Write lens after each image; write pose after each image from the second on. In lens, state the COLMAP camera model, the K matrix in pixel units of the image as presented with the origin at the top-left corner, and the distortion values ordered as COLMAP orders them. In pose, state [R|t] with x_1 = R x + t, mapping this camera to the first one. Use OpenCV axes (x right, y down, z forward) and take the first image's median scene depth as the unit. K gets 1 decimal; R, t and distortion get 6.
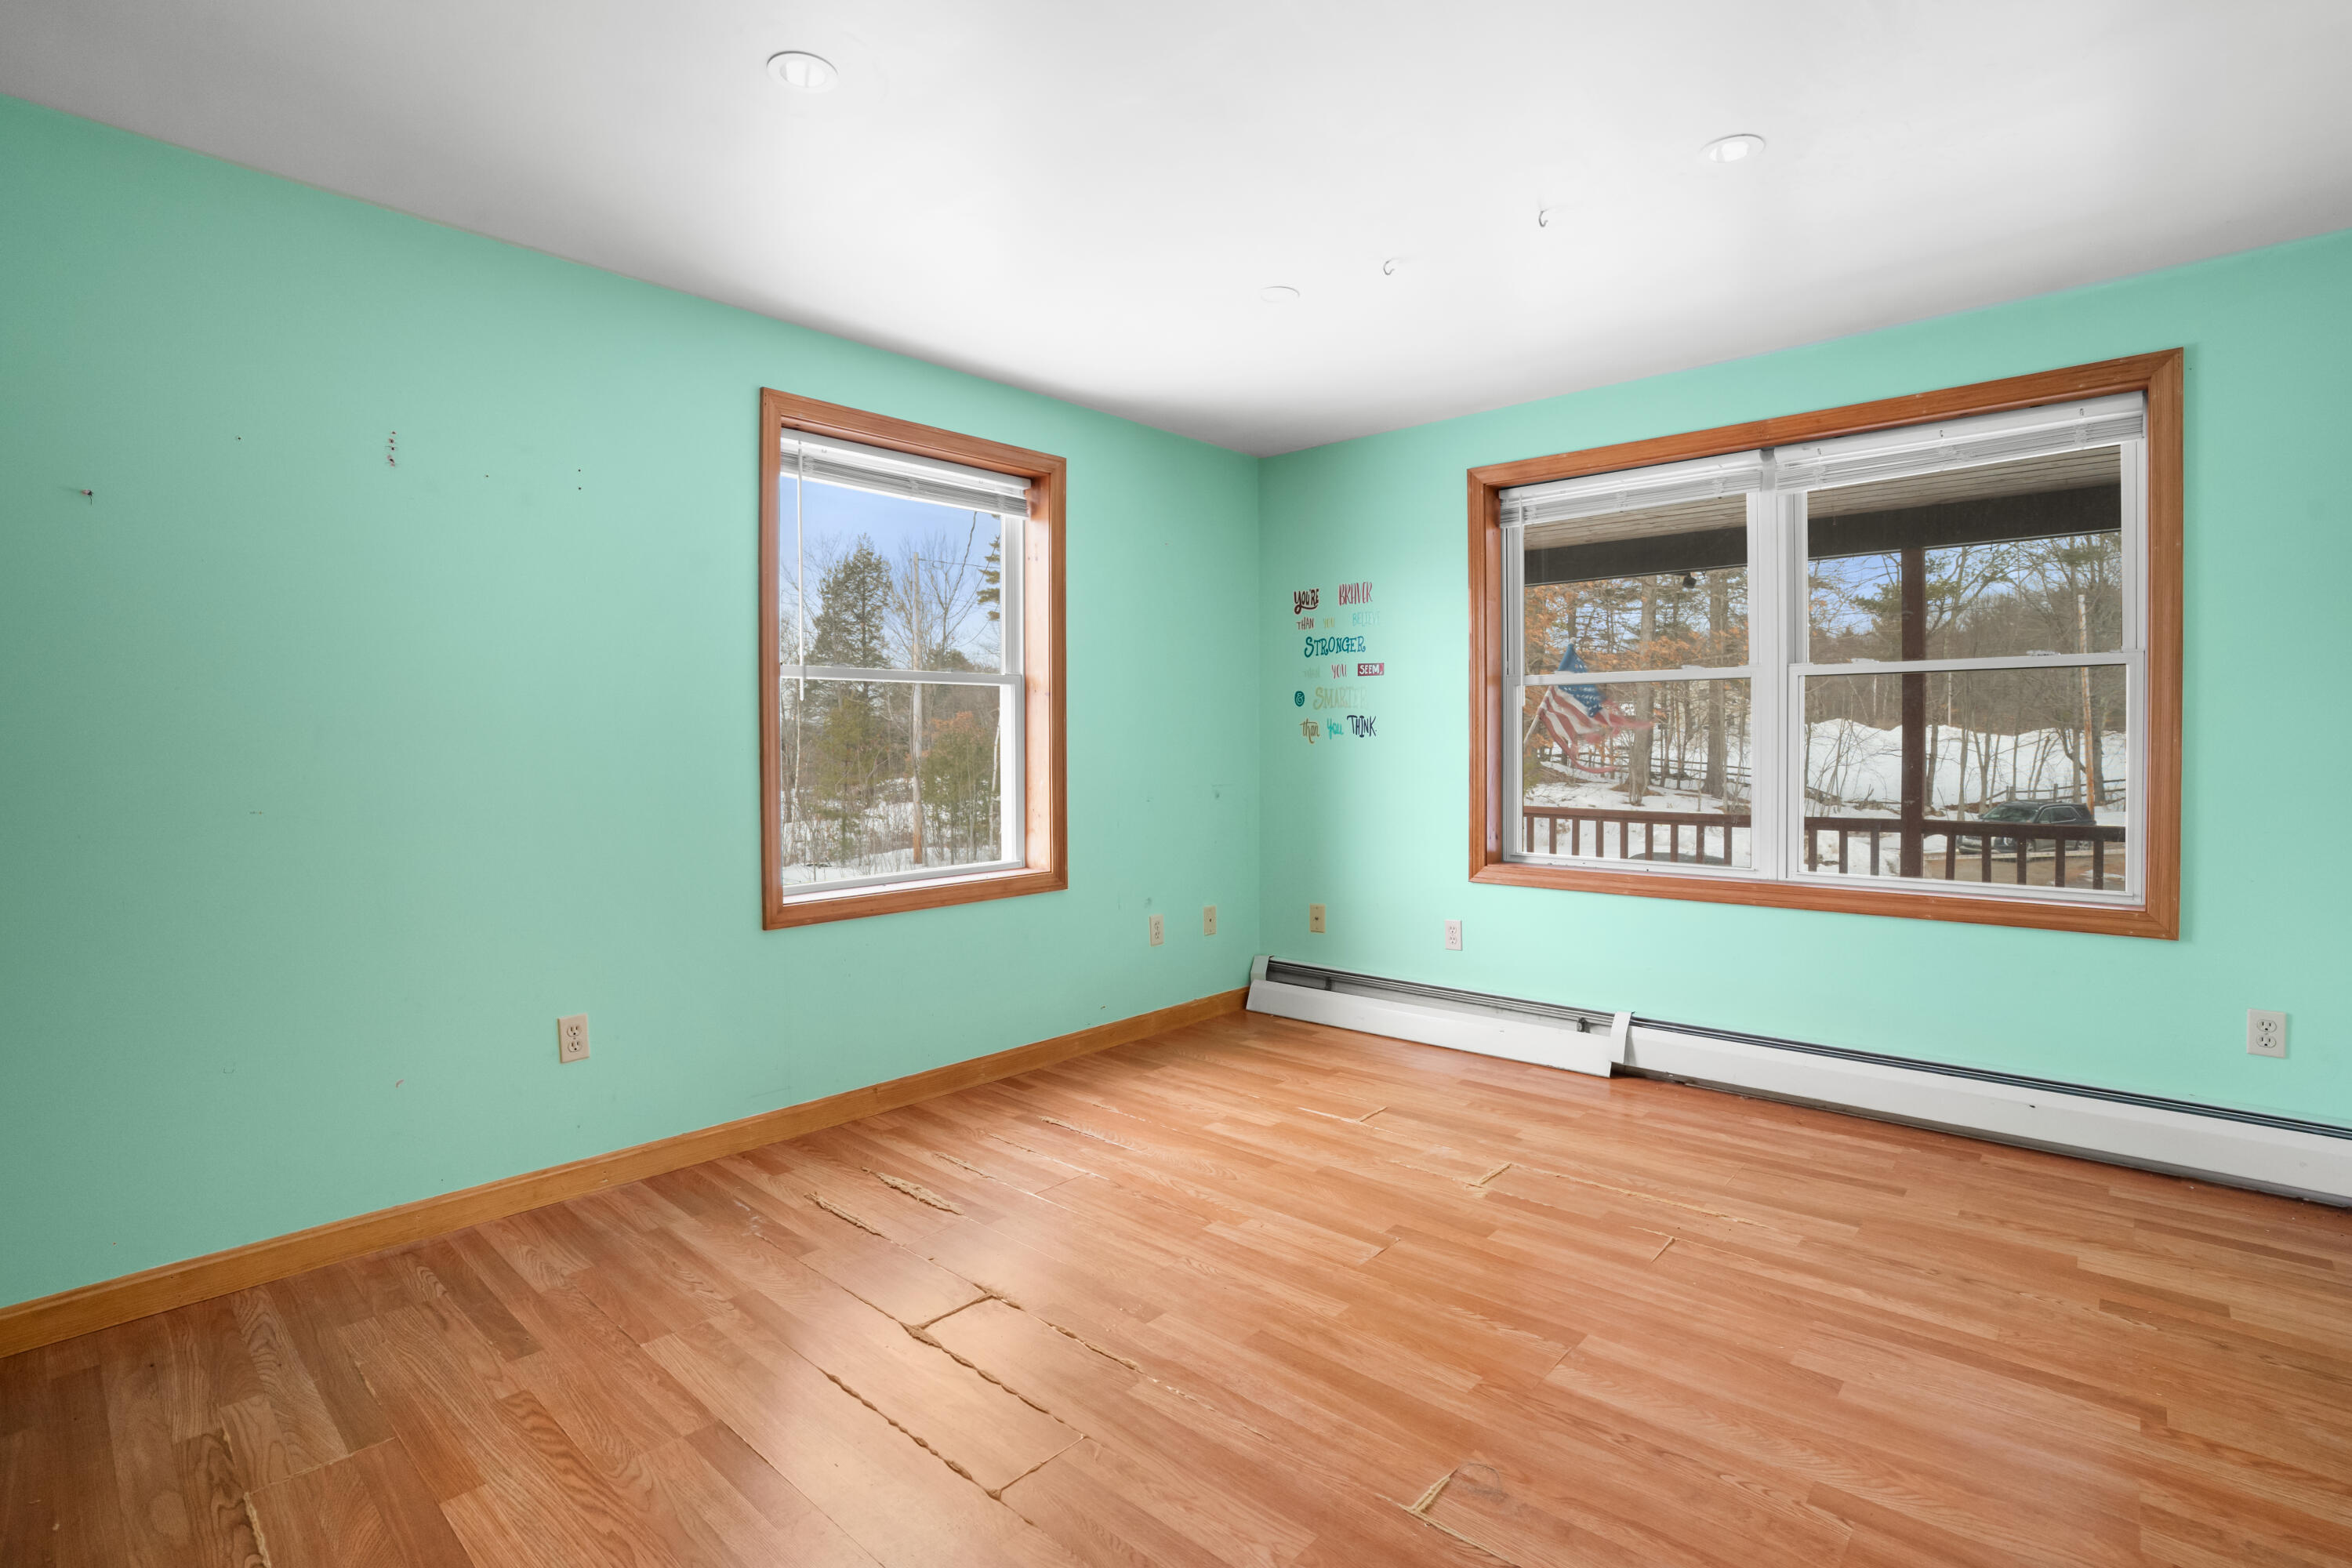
lens RADIAL K [[1112.7, 0, 1173.6], [0, 1112.7, 755.6], [0, 0, 1]] dist [-0.085161, 0.030295]
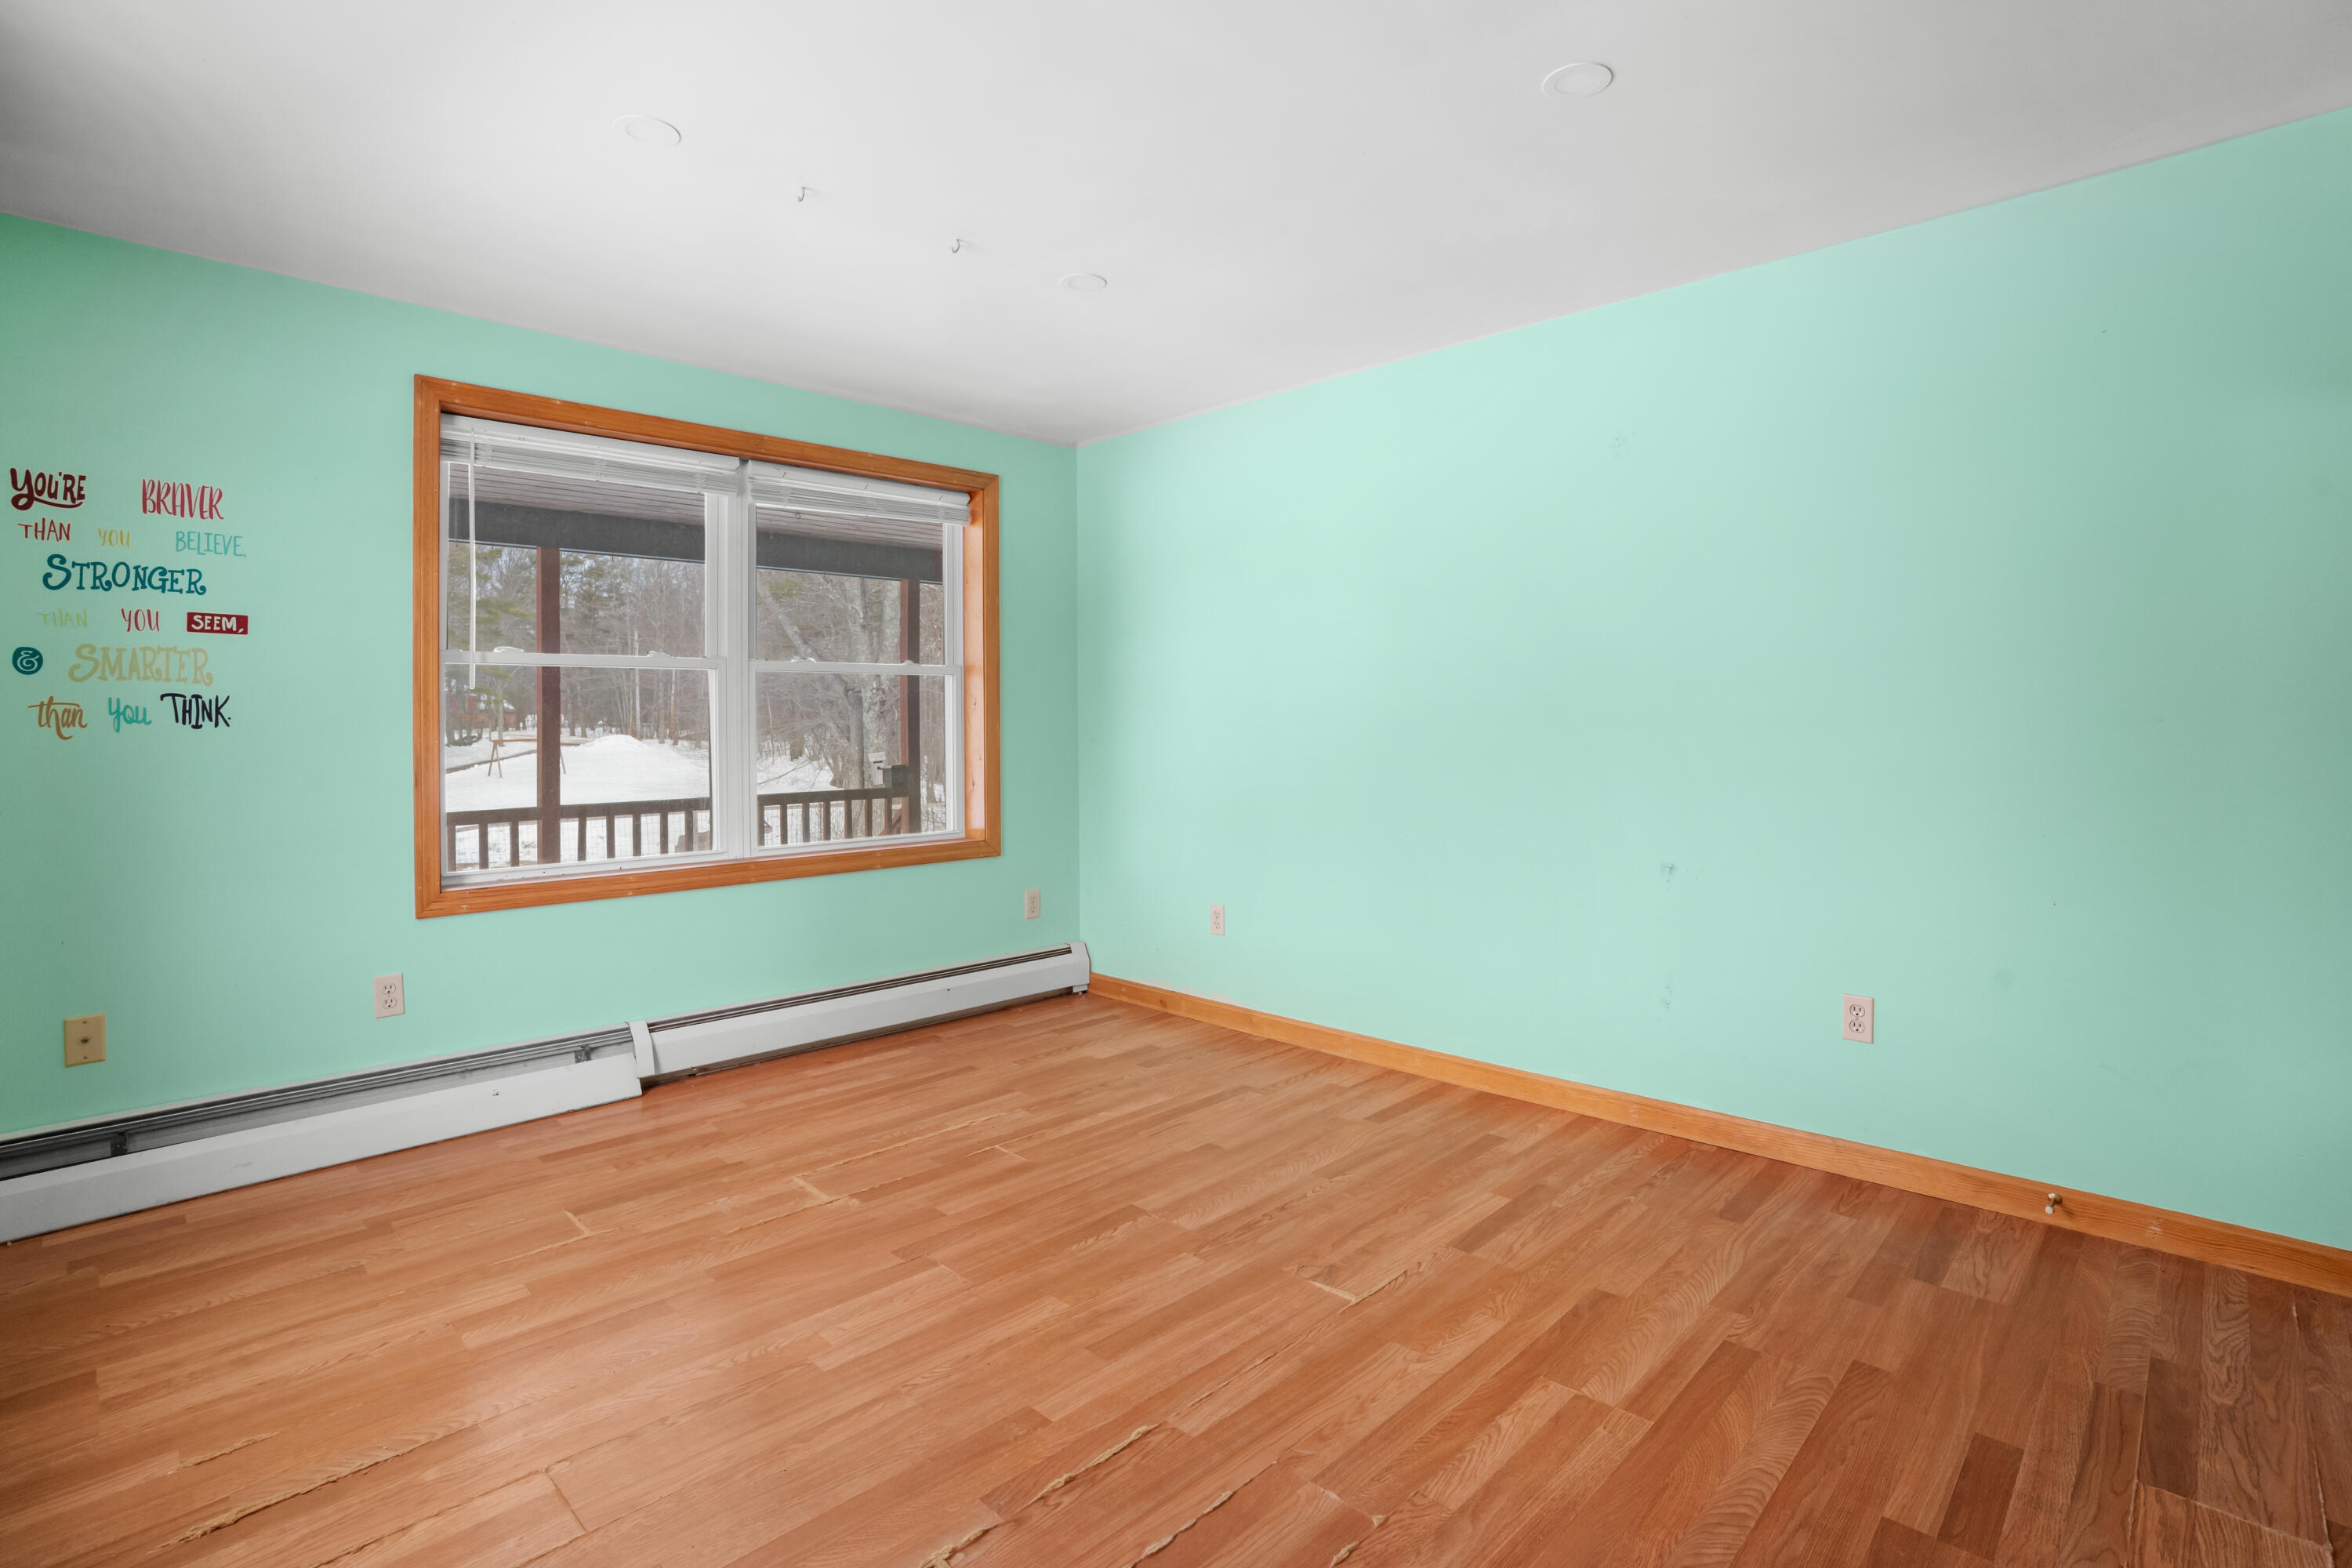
lens RADIAL K [[1114.6, 0, 1172.4], [0, 1114.6, 720.4], [0, 0, 1]] dist [-0.081042, 0.029755]
pose [[0.042892, 0.005827, 0.999063, -0.597632], [0.022281, 0.999729, -0.006787, -0.006767], [-0.998831, 0.022551, 0.042751, 0.601933]]
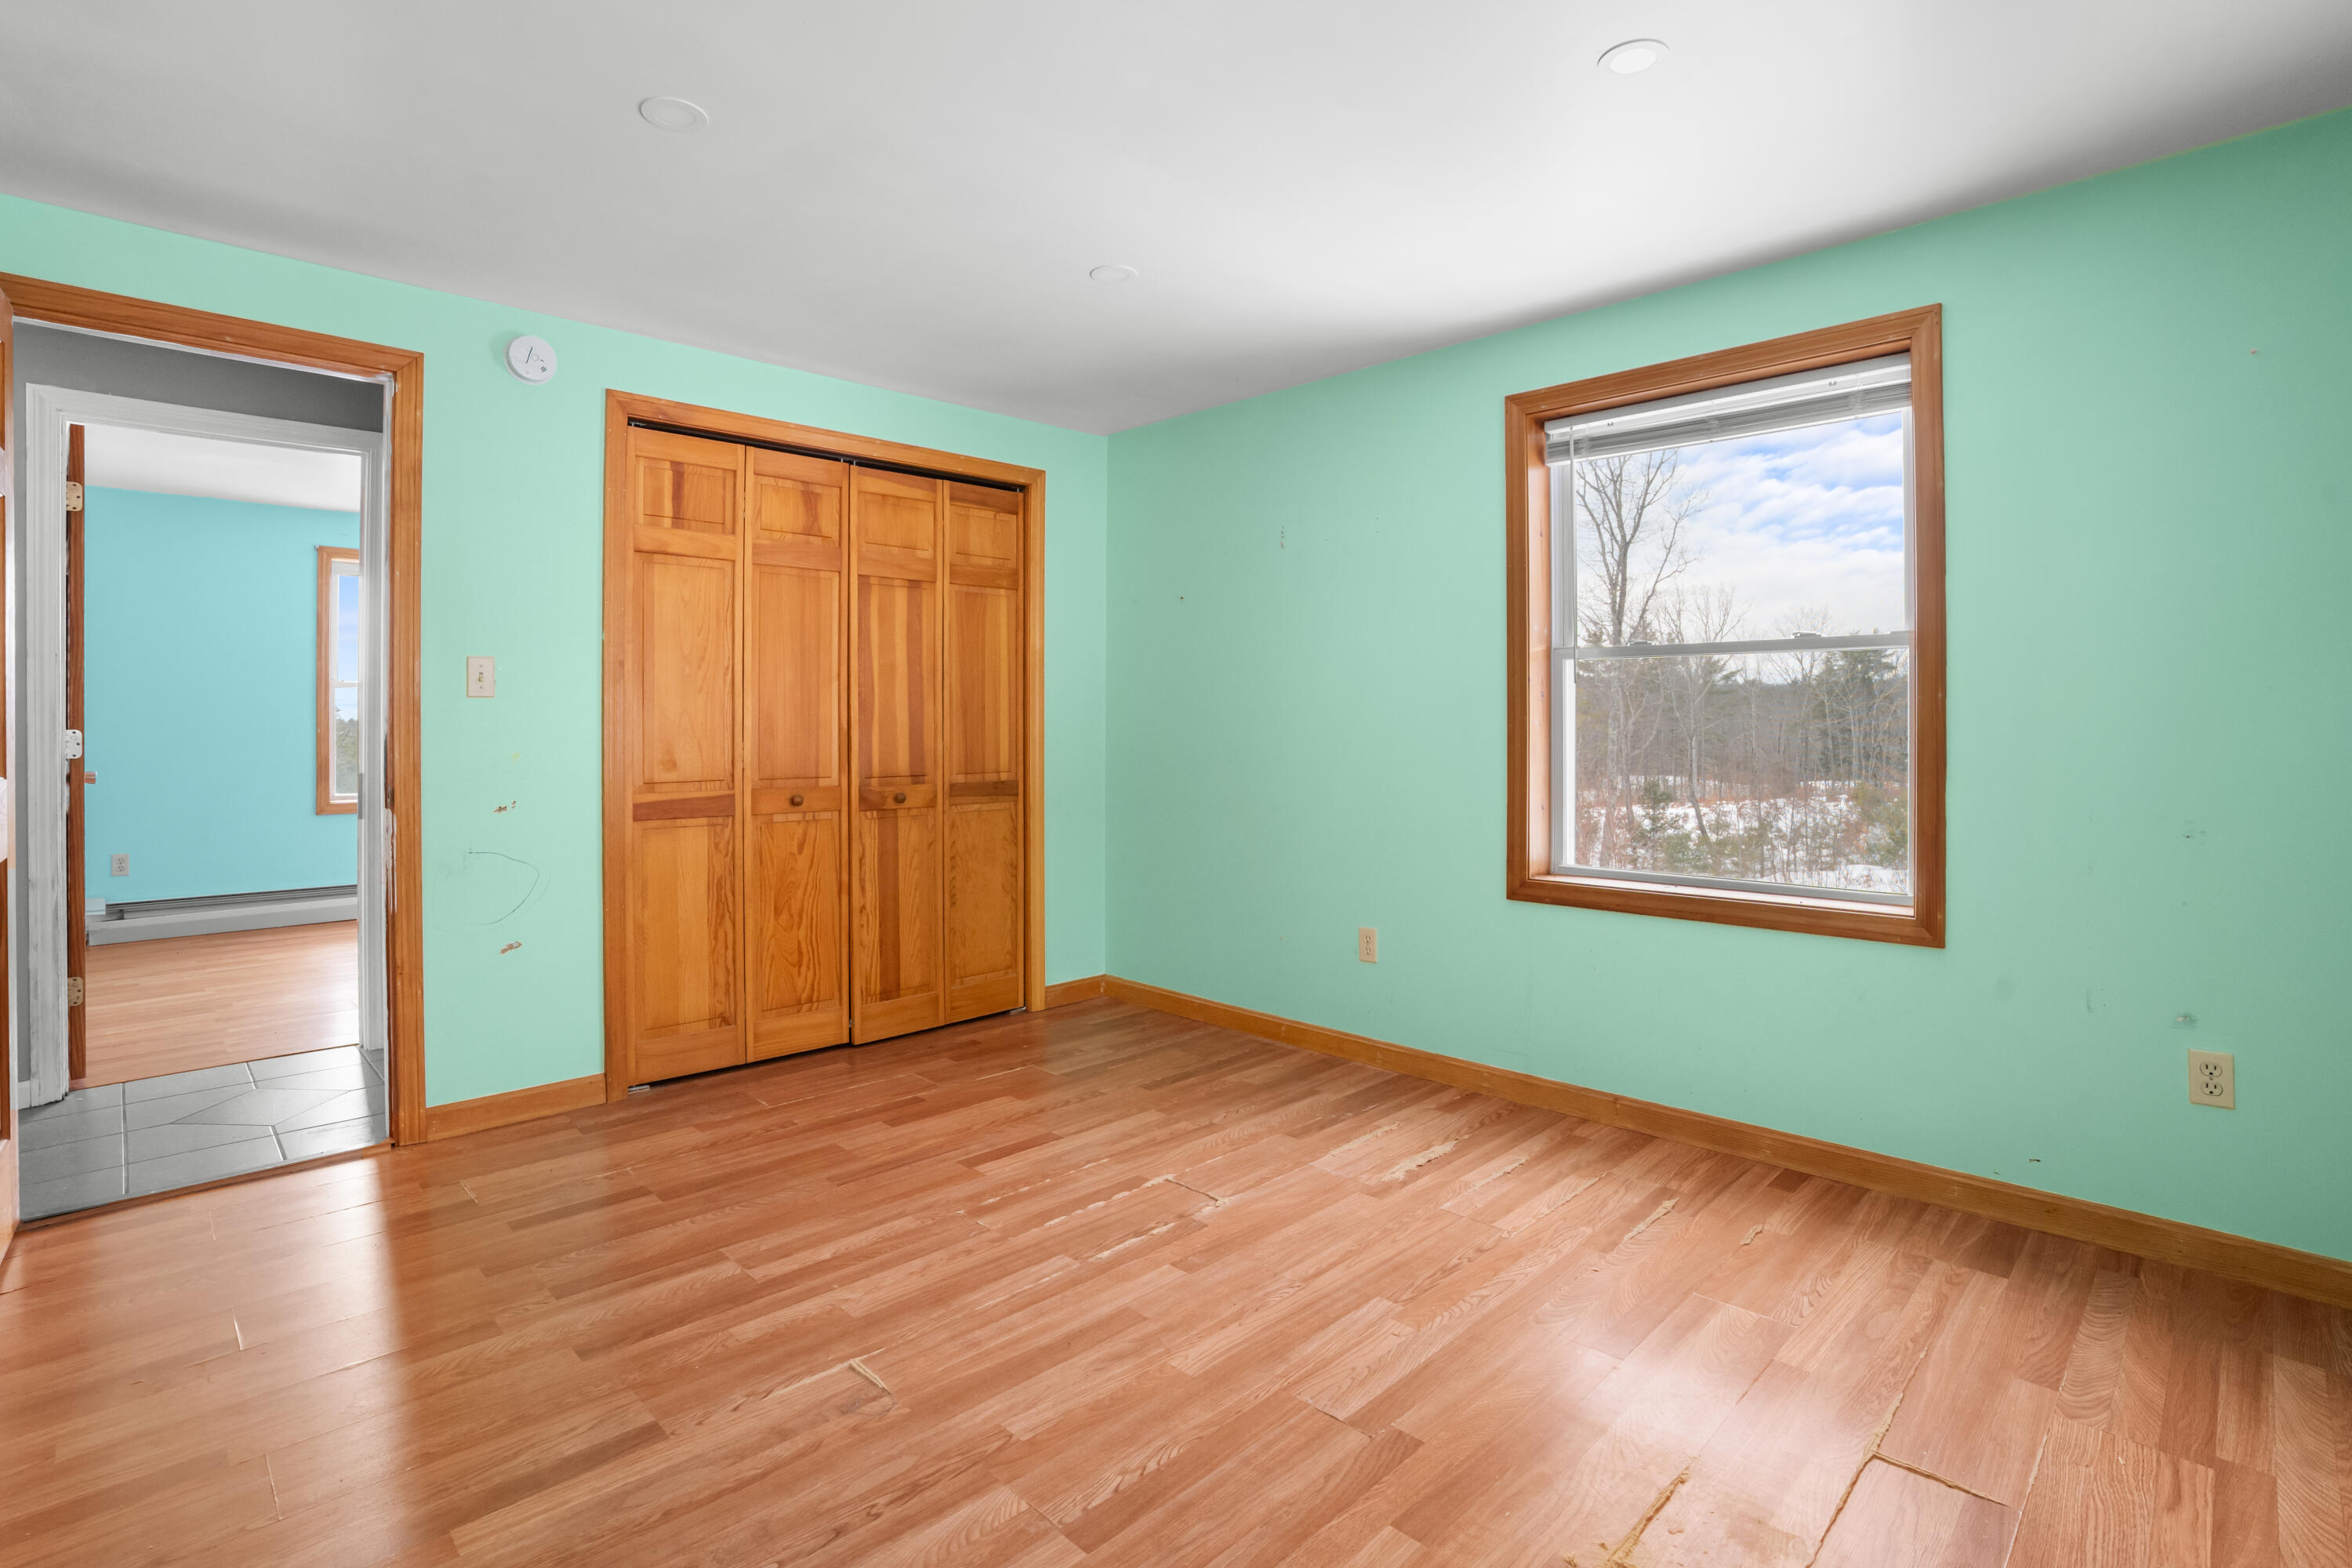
lens RADIAL K [[1136.4, 0, 1165.1], [0, 1136.4, 723.3], [0, 0, 1]] dist [-0.083422, 0.030909]
pose [[-0.062334, 0.007804, -0.998025, 0.751957], [-0.014196, 0.999861, 0.008705, -0.017130], [0.997954, 0.014711, -0.062214, 0.739550]]
